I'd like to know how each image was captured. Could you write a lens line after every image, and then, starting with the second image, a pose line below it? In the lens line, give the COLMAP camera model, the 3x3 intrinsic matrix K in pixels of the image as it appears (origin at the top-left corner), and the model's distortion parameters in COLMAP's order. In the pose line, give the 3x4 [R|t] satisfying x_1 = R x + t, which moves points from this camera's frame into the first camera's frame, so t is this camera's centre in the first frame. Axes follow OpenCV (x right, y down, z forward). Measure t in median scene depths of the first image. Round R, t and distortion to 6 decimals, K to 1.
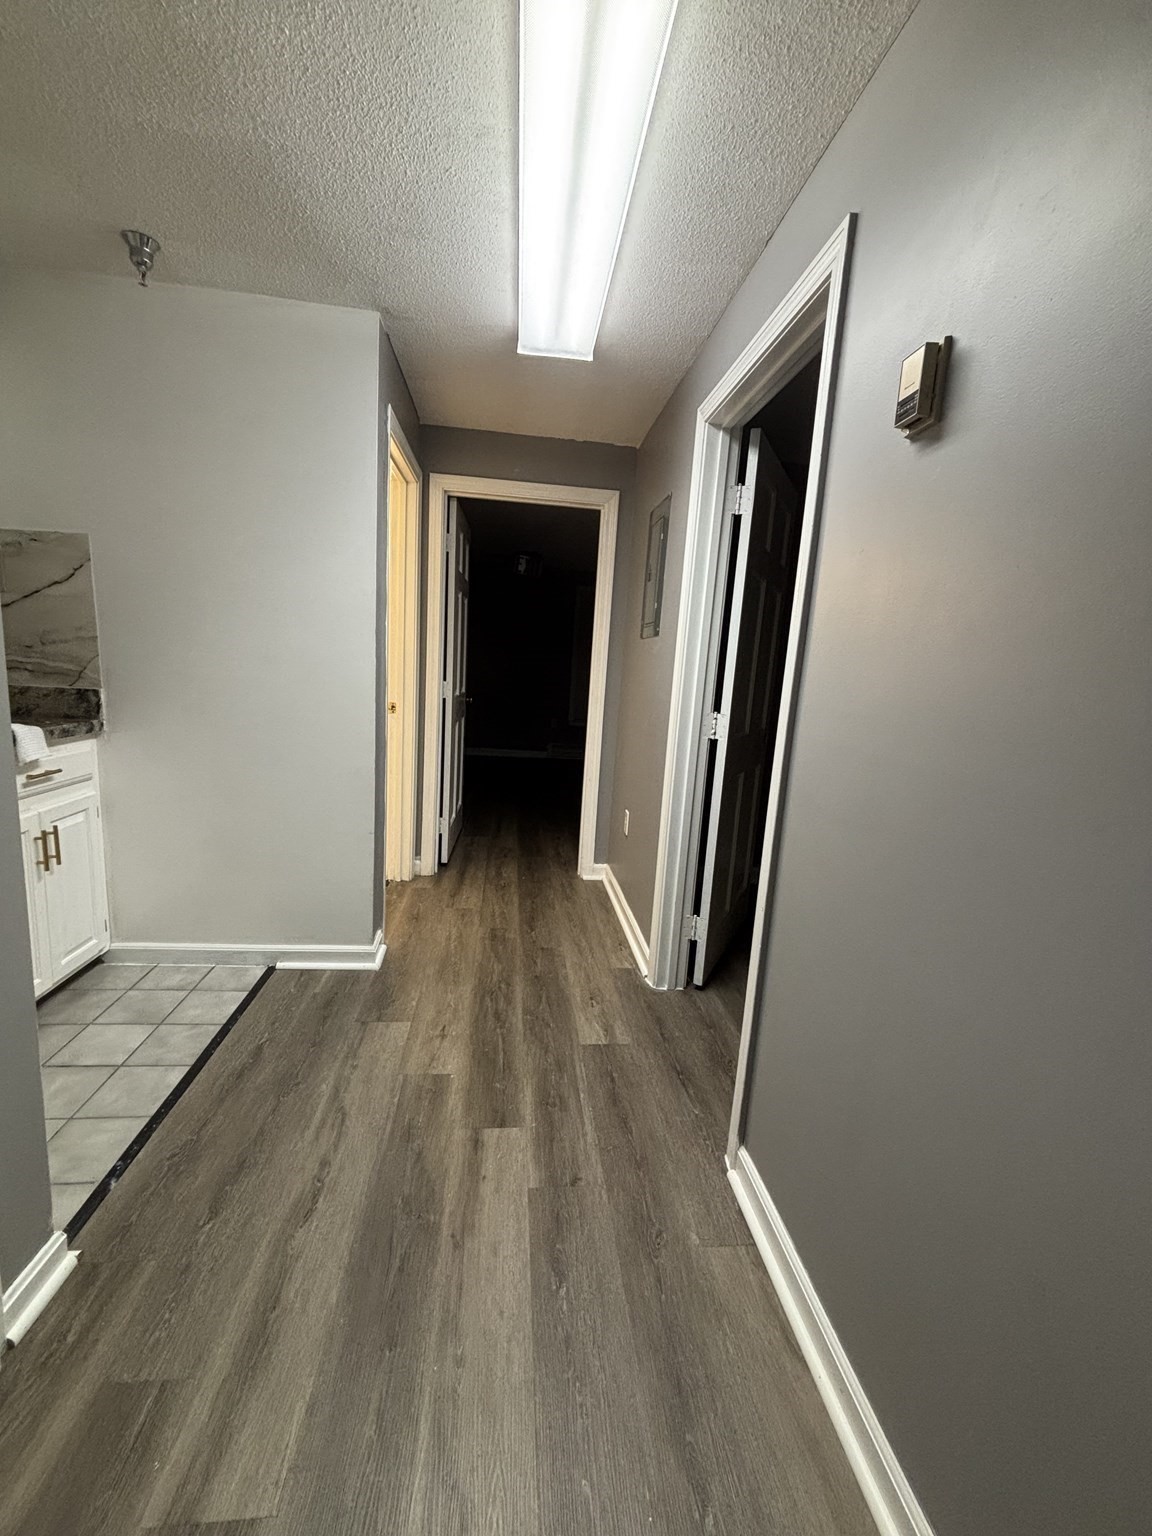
lens RADIAL K [[621.1, 0, 573.0], [0, 621.1, 763.4], [0, 0, 1]] dist [0.013403, -0.000139]
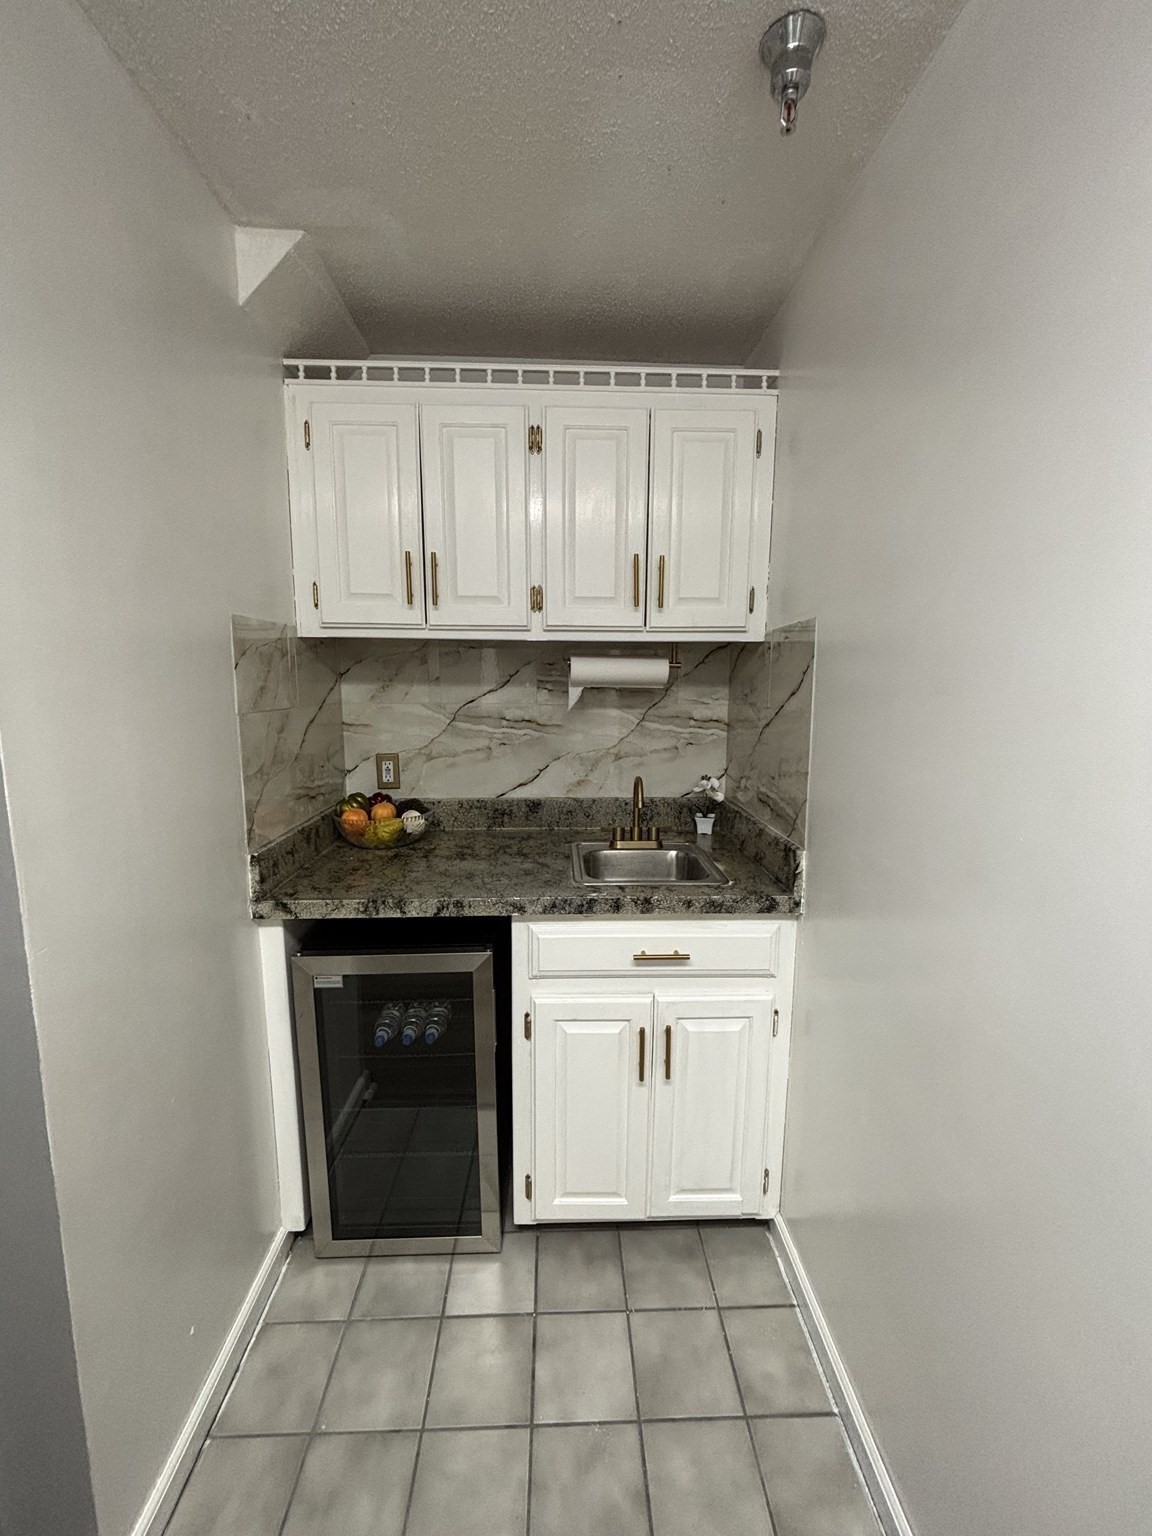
lens RADIAL K [[628.5, 0, 576.7], [0, 628.5, 761.8], [0, 0, 1]] dist [-0.000539, -0.000168]
pose [[-0.055756, 0.090232, -0.994359, -0.105587], [-0.179718, 0.978735, 0.098891, -0.231418], [0.982137, 0.184218, -0.038354, 0.780461]]
